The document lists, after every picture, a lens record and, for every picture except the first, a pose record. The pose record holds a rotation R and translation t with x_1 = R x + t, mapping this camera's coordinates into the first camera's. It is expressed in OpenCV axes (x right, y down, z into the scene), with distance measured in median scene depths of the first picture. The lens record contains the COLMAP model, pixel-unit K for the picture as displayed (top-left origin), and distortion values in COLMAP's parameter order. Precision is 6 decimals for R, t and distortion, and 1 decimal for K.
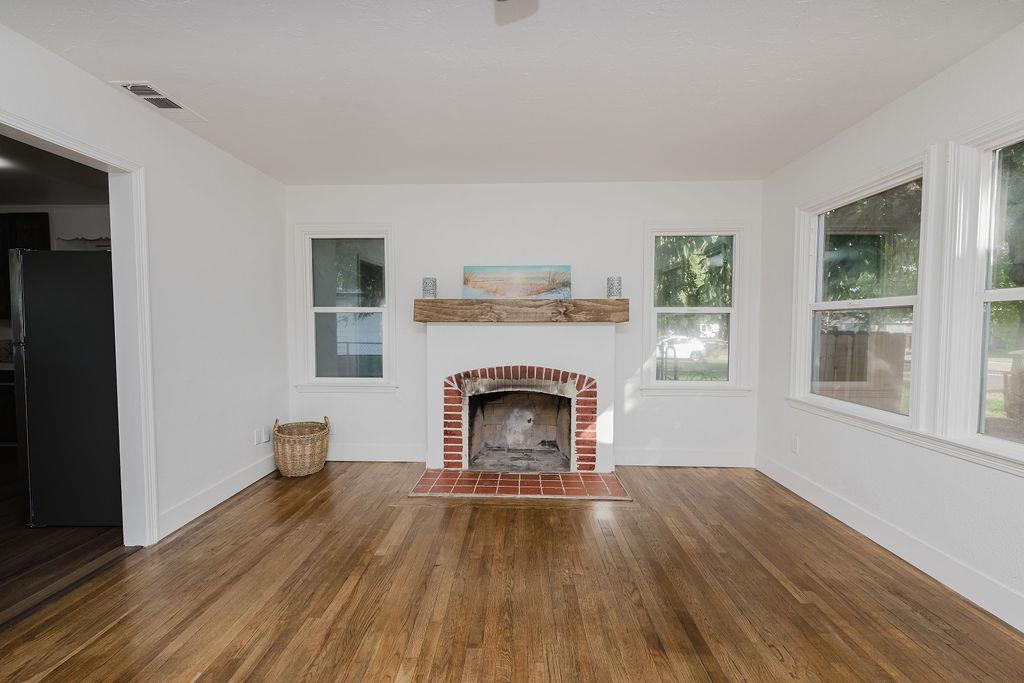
lens RADIAL K [[423.9, 0, 506.3], [0, 423.9, 344.5], [0, 0, 1]] dist [0.001280, -0.000427]
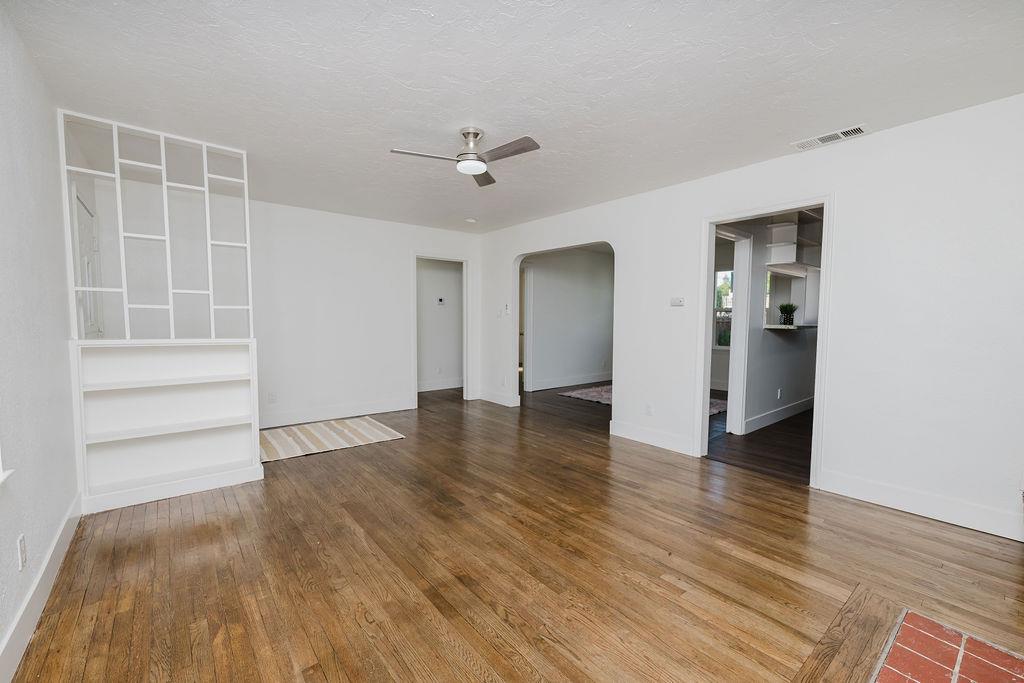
lens RADIAL K [[423.9, 0, 509.6], [0, 423.9, 340.6], [0, 0, 1]] dist [0.001280, -0.000427]
pose [[-0.760219, 0.033767, -0.648789, 0.472267], [-0.036693, 0.994823, 0.094772, -0.044422], [0.648630, 0.095854, -0.755044, 0.897096]]
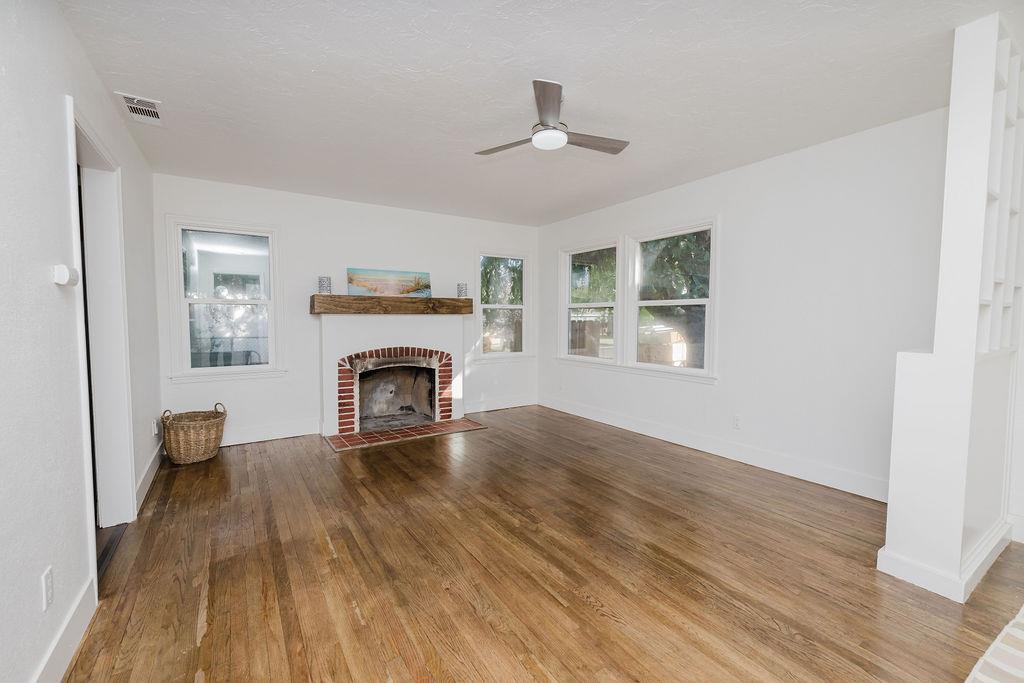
lens RADIAL K [[423.9, 0, 513.8], [0, 423.9, 345.3], [0, 0, 1]] dist [0.001280, -0.000427]
pose [[0.814875, -0.039146, 0.578314, -0.439476], [0.027850, 0.999209, 0.028394, 0.017040], [-0.578968, -0.007031, 0.815320, -0.286162]]
